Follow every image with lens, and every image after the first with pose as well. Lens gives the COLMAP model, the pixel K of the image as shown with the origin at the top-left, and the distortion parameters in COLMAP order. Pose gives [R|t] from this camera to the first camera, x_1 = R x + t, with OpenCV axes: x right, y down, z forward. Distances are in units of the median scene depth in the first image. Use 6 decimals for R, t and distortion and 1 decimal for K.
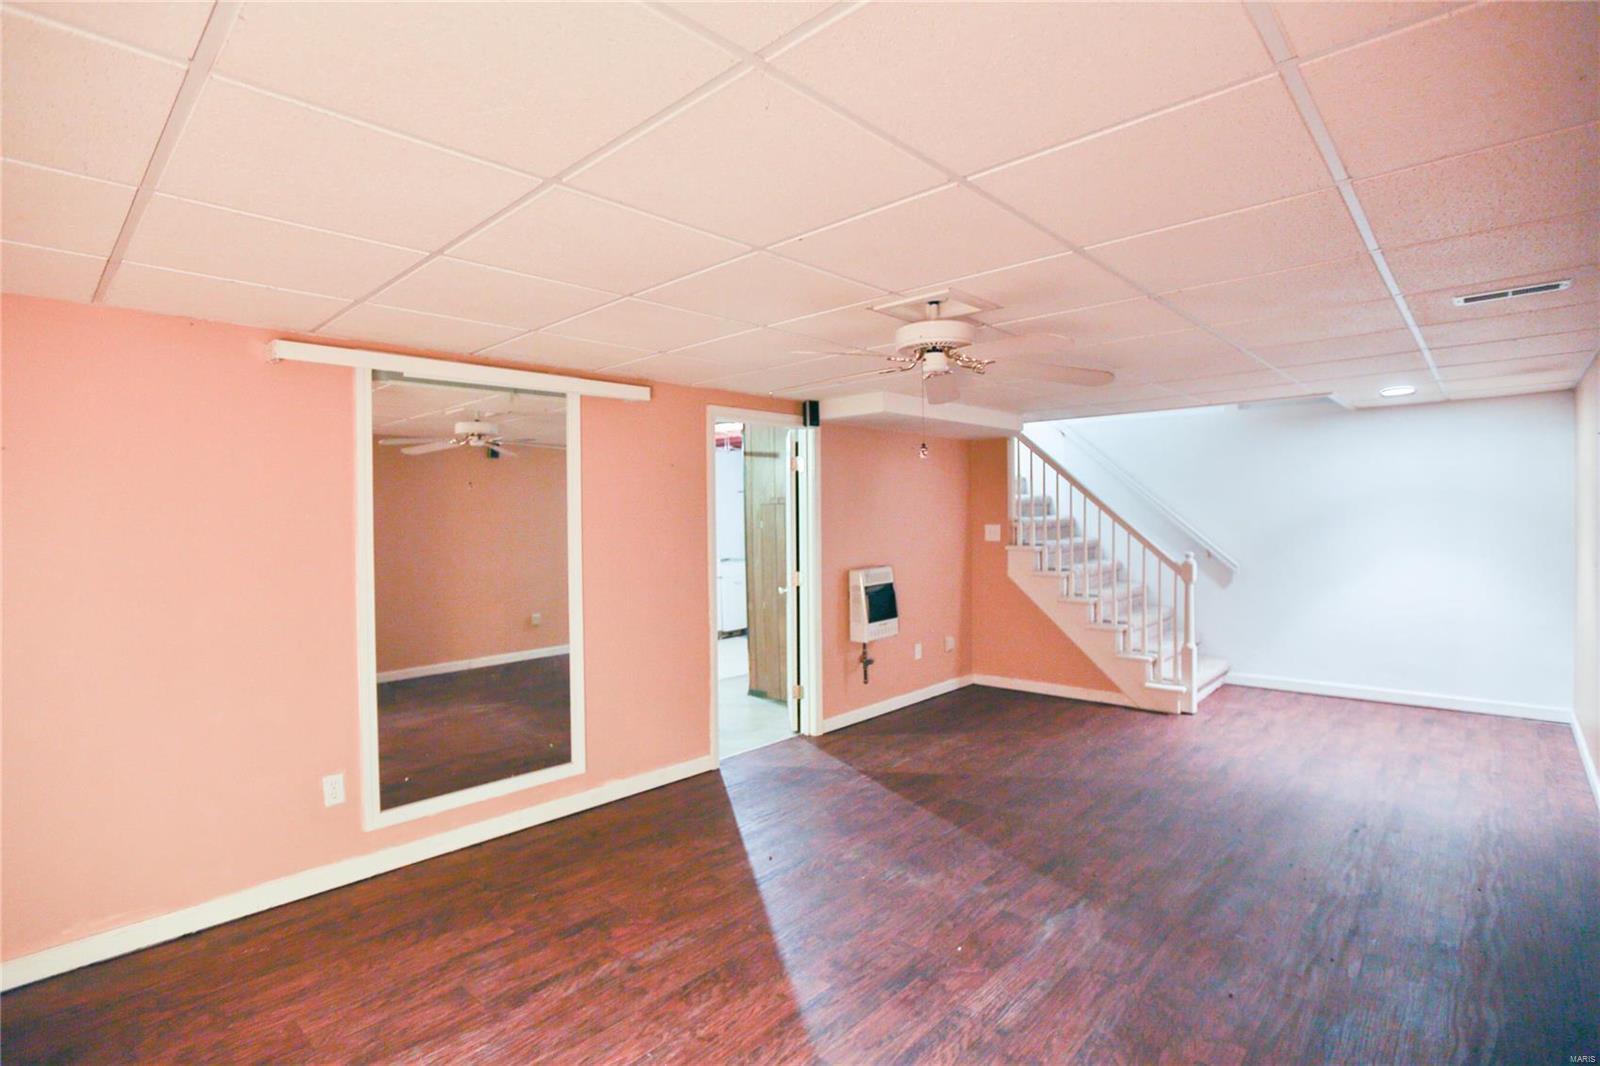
lens RADIAL K [[771.7, 0, 788.0], [0, 771.7, 526.3], [0, 0, 1]] dist [-0.046479, 0.015328]
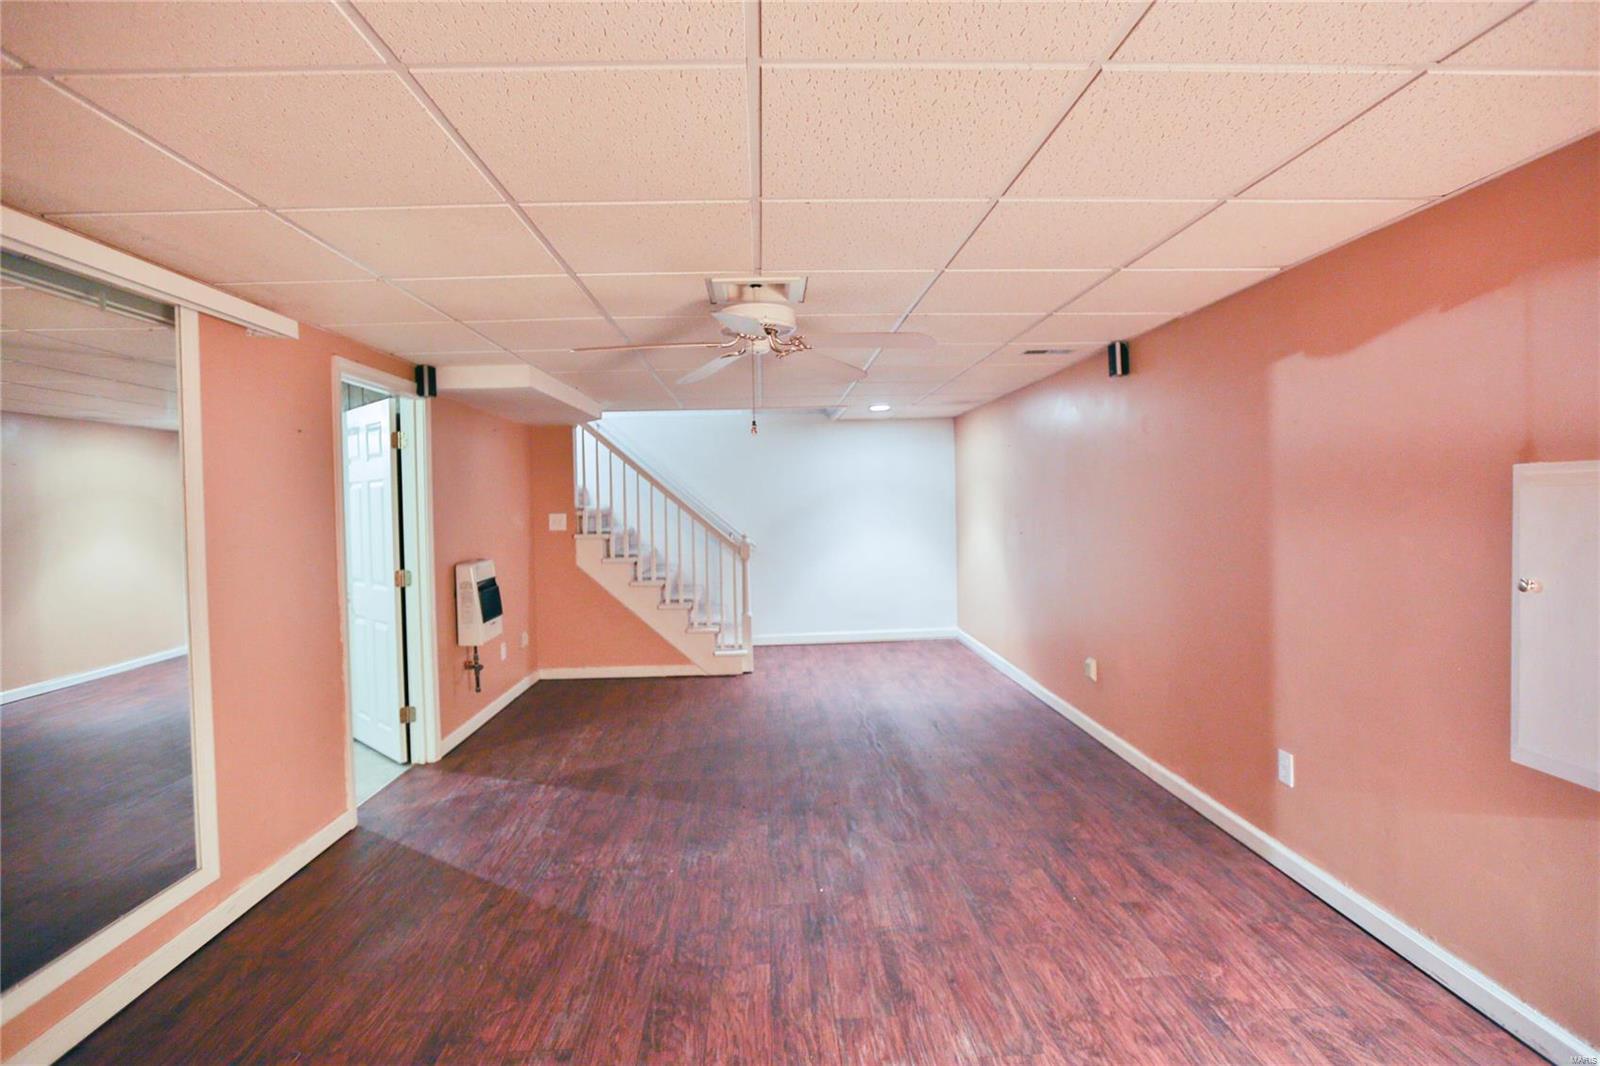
lens RADIAL K [[771.7, 0, 795.5], [0, 771.7, 517.3], [0, 0, 1]] dist [-0.046479, 0.015328]
pose [[0.706674, -0.014374, 0.707393, -0.267718], [0.020684, 0.999786, -0.000348, 0.011542], [-0.707237, 0.014877, 0.706820, 0.120425]]
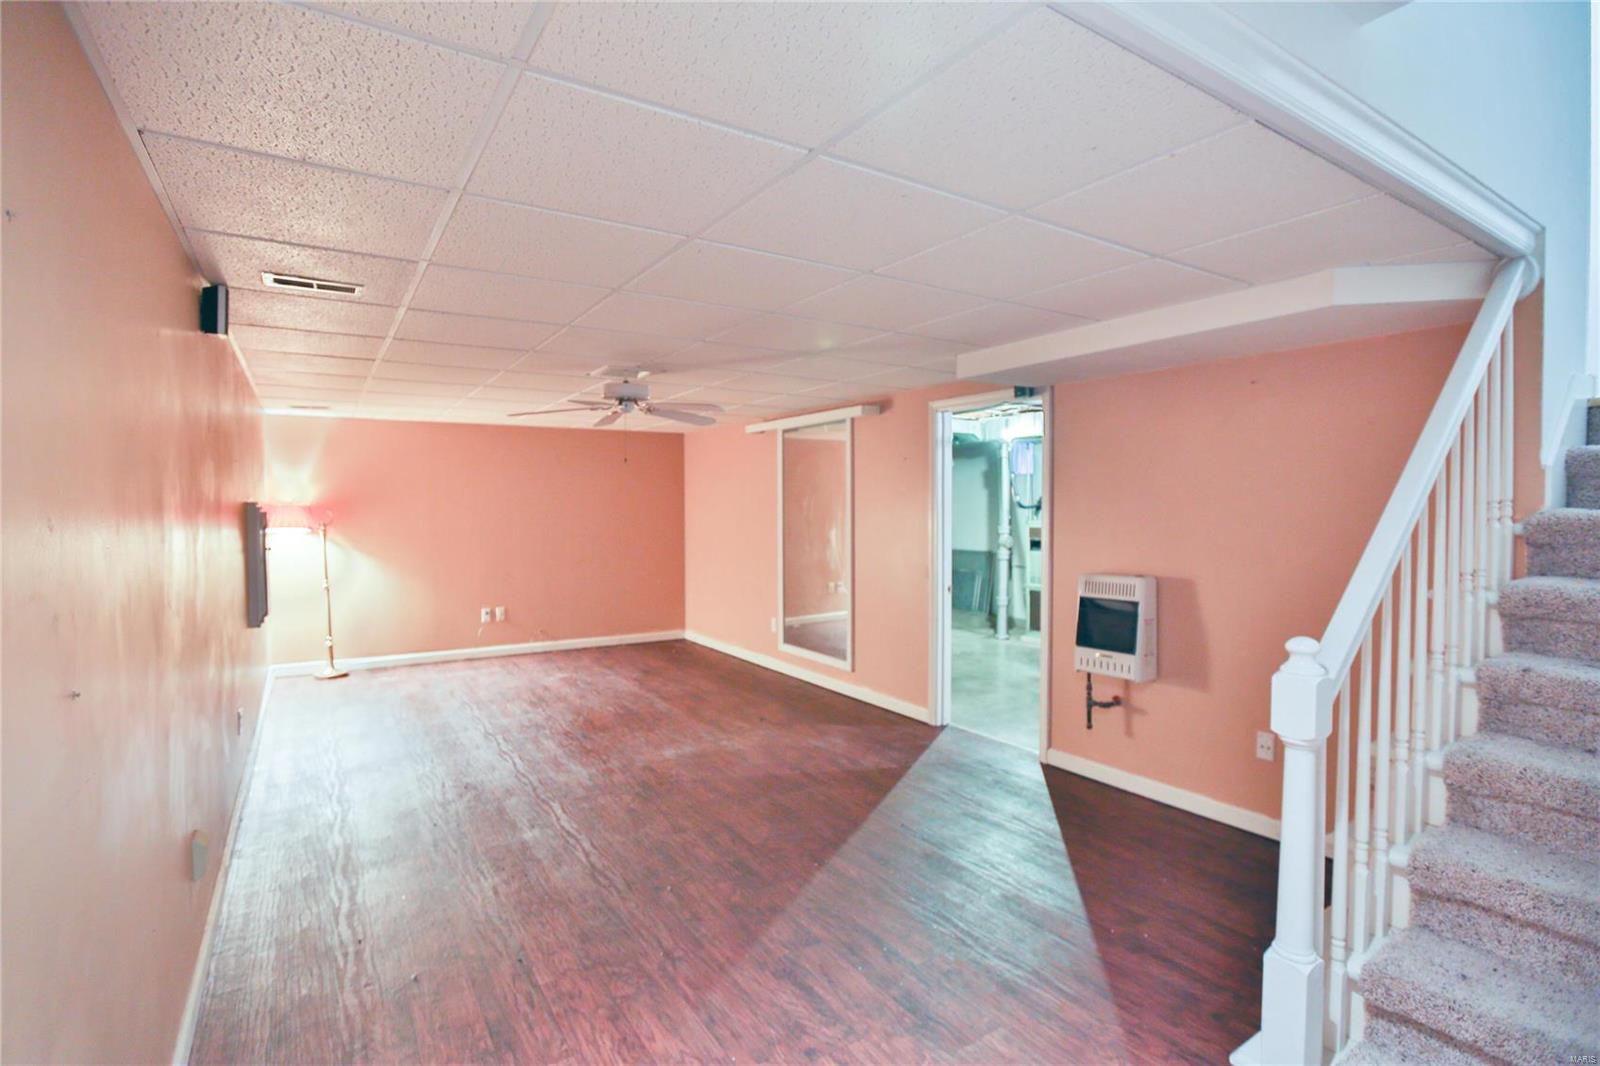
lens RADIAL K [[771.7, 0, 791.6], [0, 771.7, 537.5], [0, 0, 1]] dist [-0.046479, 0.015328]
pose [[-0.245396, 0.061189, -0.967490, 0.862805], [0.003970, 0.998061, 0.062115, -0.024359], [0.969415, 0.011402, -0.245163, 0.895781]]
